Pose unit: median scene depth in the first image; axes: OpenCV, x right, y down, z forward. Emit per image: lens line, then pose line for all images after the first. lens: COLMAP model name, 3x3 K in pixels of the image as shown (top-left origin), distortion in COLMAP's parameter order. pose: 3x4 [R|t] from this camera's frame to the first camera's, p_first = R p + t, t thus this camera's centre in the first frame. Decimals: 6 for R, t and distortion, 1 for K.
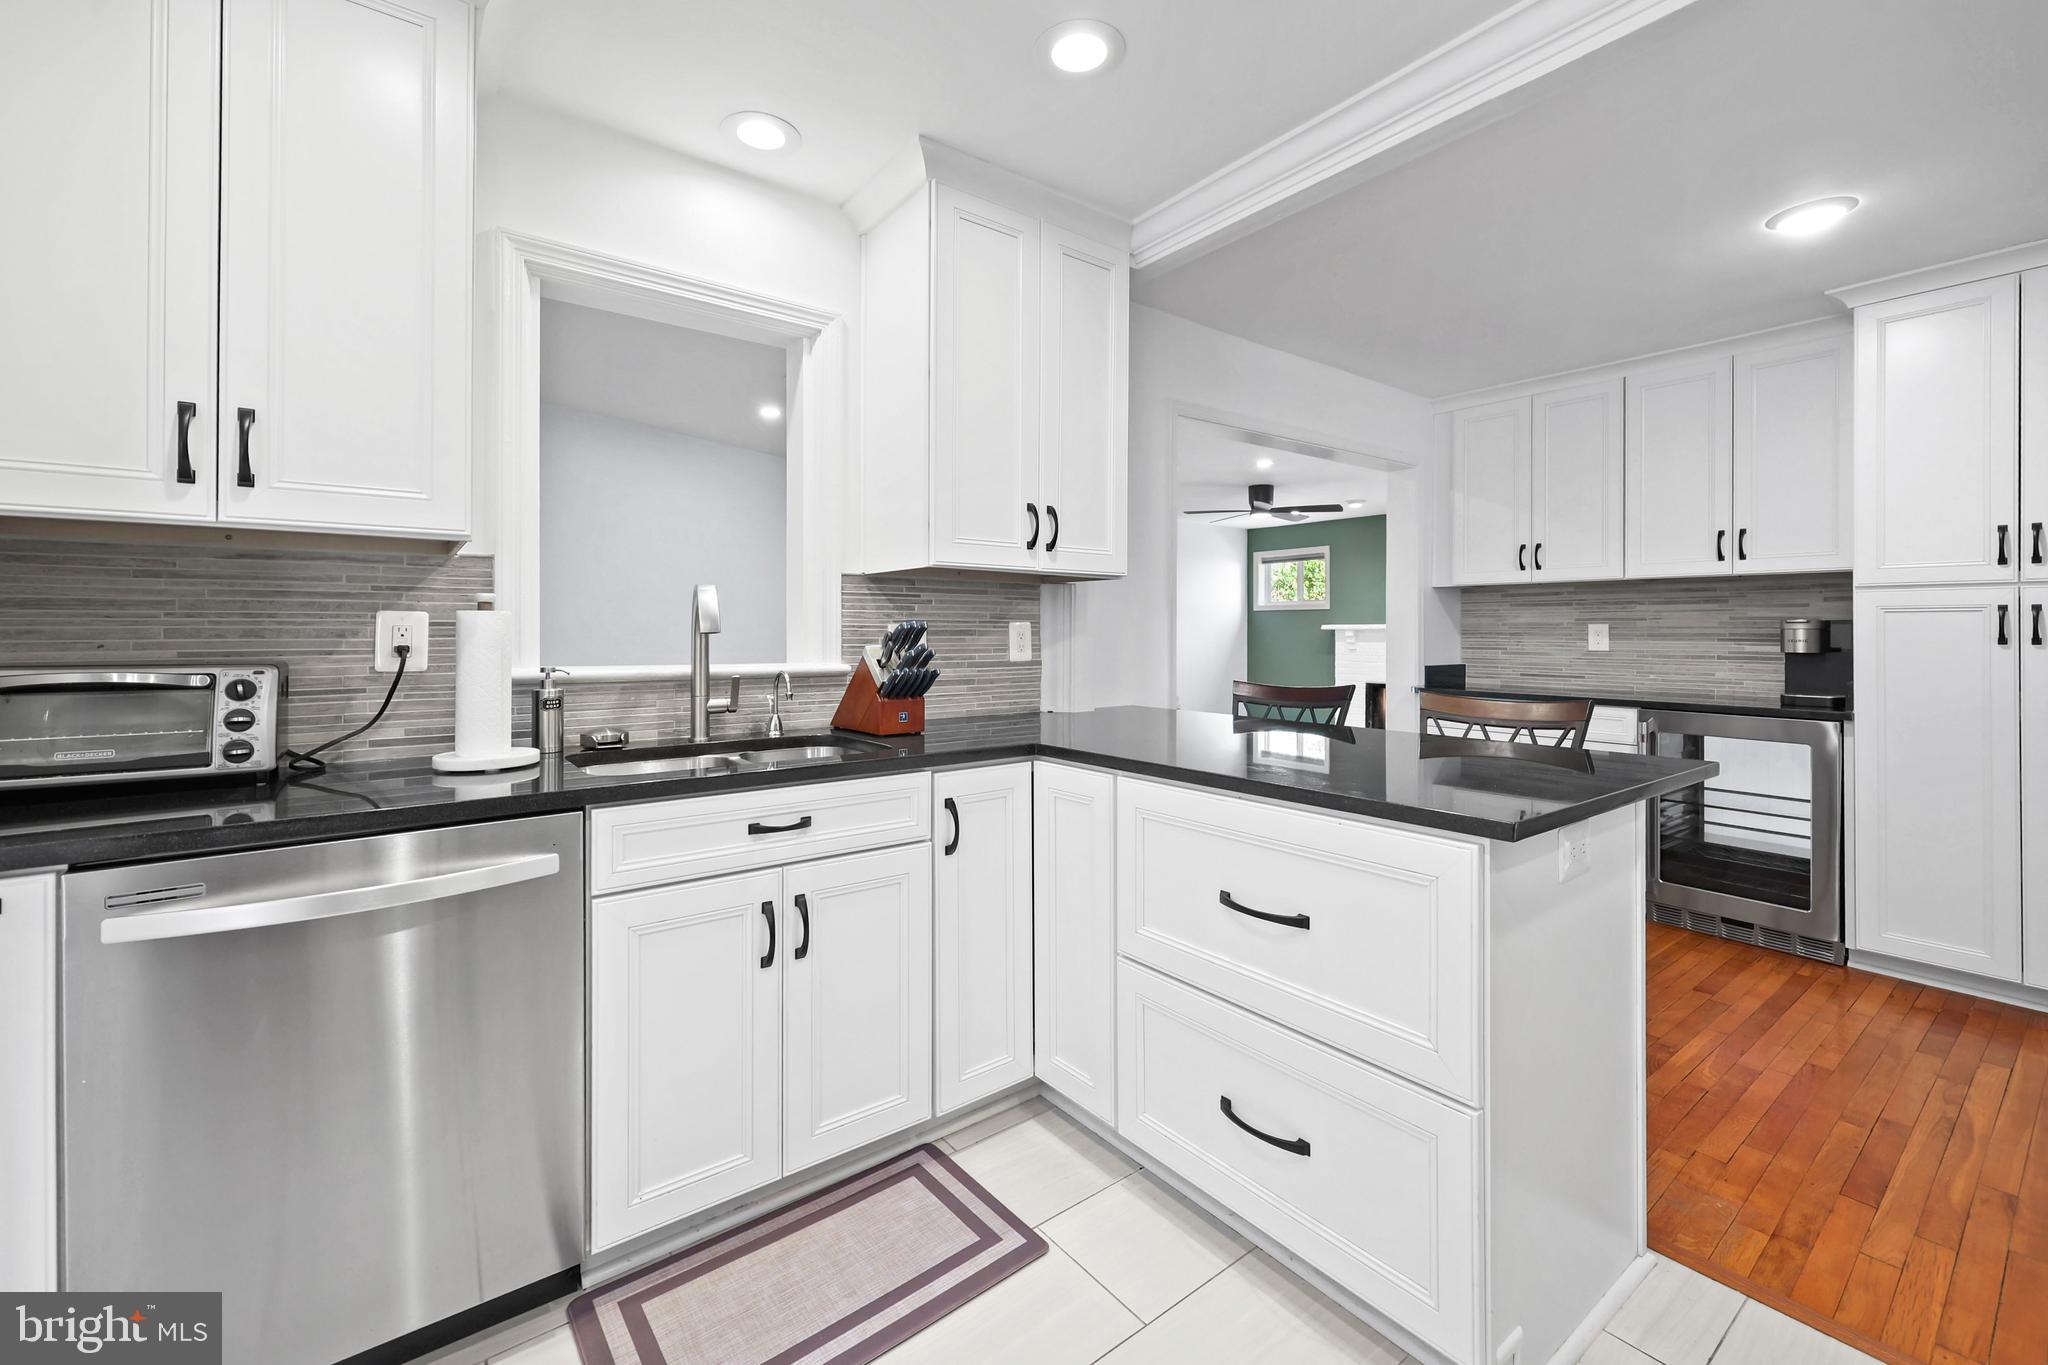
lens RADIAL K [[835.4, 0, 1033.2], [0, 835.4, 626.5], [0, 0, 1]] dist [-0.002454, 0.001331]
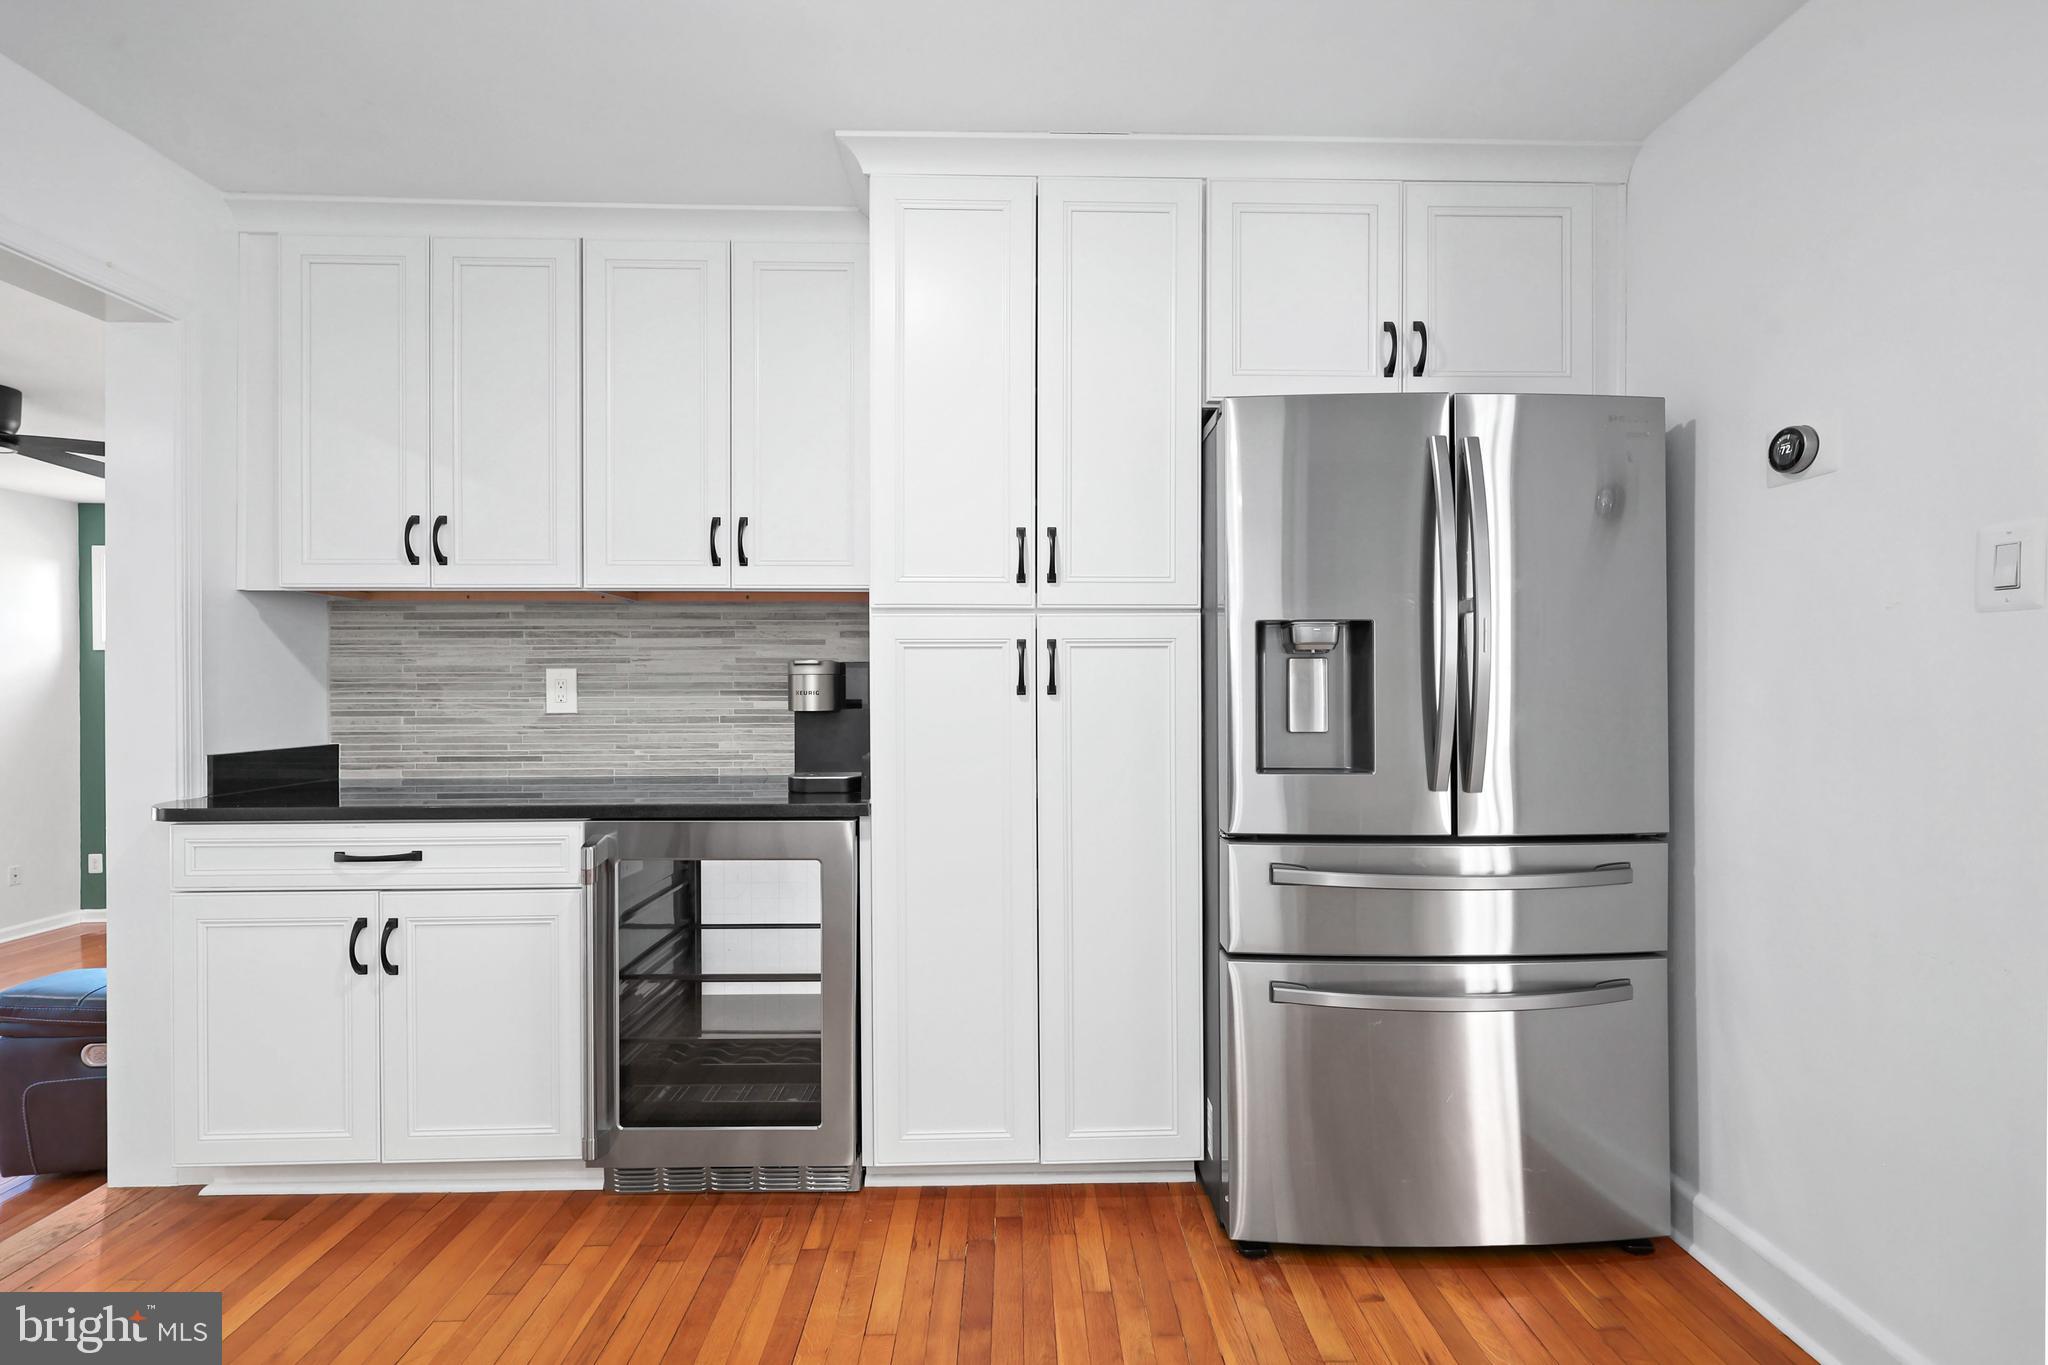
lens RADIAL K [[885.9, 0, 1024.6], [0, 885.9, 682.3], [0, 0, 1]] dist [-0.014683, 0.000094]
pose [[0.583704, -0.002714, 0.811962, 0.431561], [0.001215, 0.999996, 0.002469, 0.006990], [-0.811966, -0.000455, 0.583705, 0.437139]]
